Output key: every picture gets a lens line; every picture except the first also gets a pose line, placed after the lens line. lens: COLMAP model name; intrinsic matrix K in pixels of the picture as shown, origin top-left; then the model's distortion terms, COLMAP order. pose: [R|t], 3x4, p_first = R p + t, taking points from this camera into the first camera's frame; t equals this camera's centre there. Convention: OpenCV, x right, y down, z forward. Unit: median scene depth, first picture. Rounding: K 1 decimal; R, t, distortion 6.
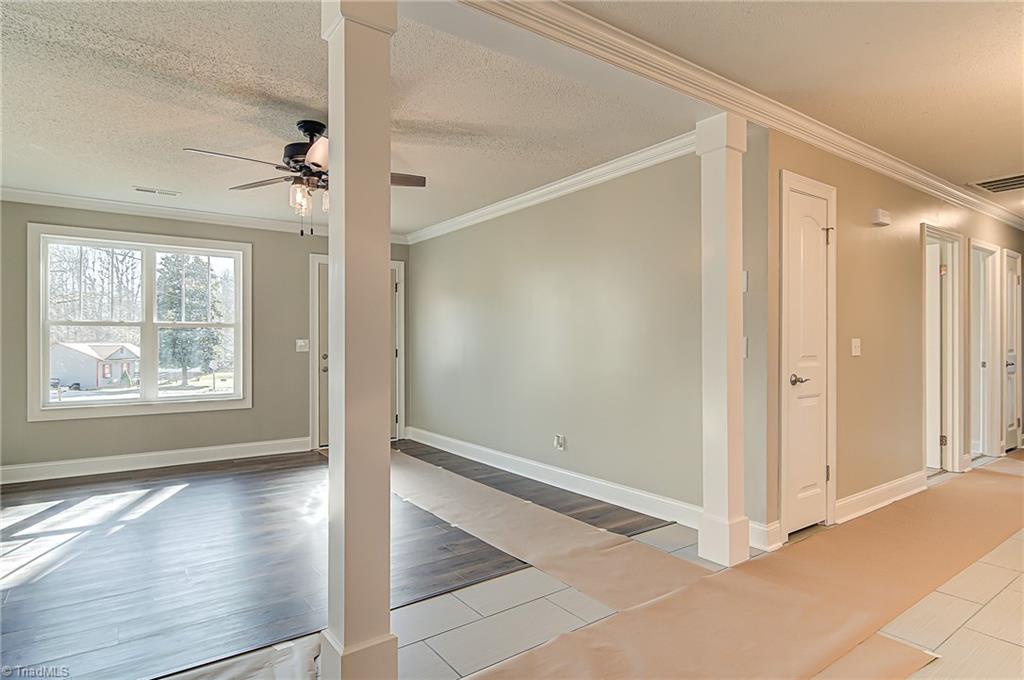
lens RADIAL K [[555.5, 0, 531.5], [0, 555.5, 343.7], [0, 0, 1]] dist [0.006697, -0.003871]
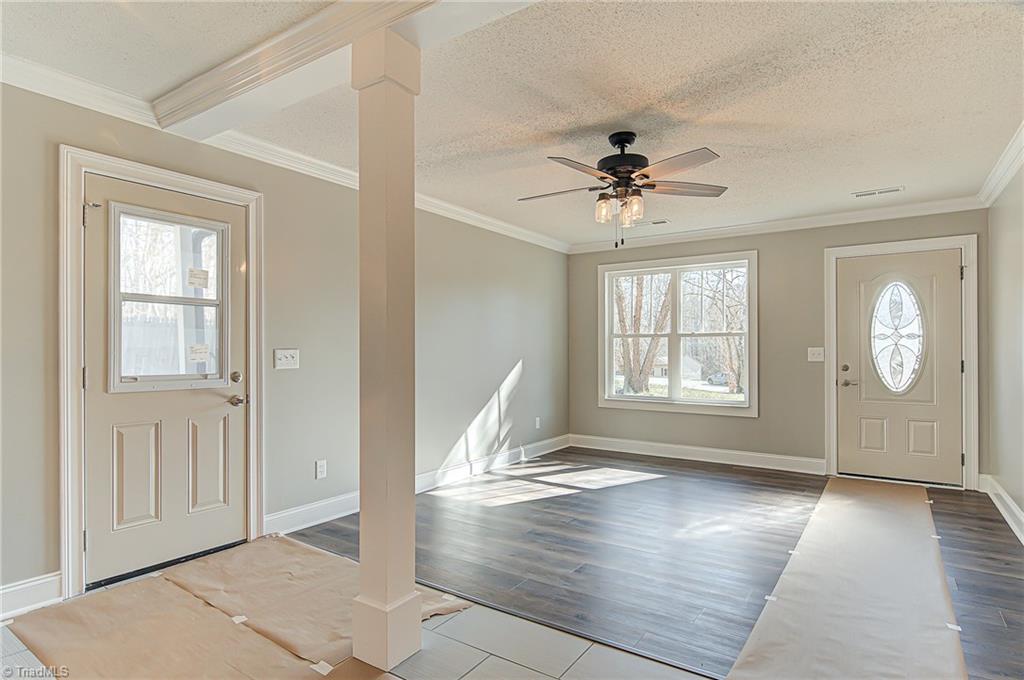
lens RADIAL K [[555.5, 0, 503.9], [0, 555.5, 342.9], [0, 0, 1]] dist [0.006697, -0.003871]
pose [[0.354047, -0.006260, -0.935207, 0.257938], [-0.007833, 0.999923, -0.009659, -0.002673], [0.935195, 0.010745, 0.353970, 0.237035]]
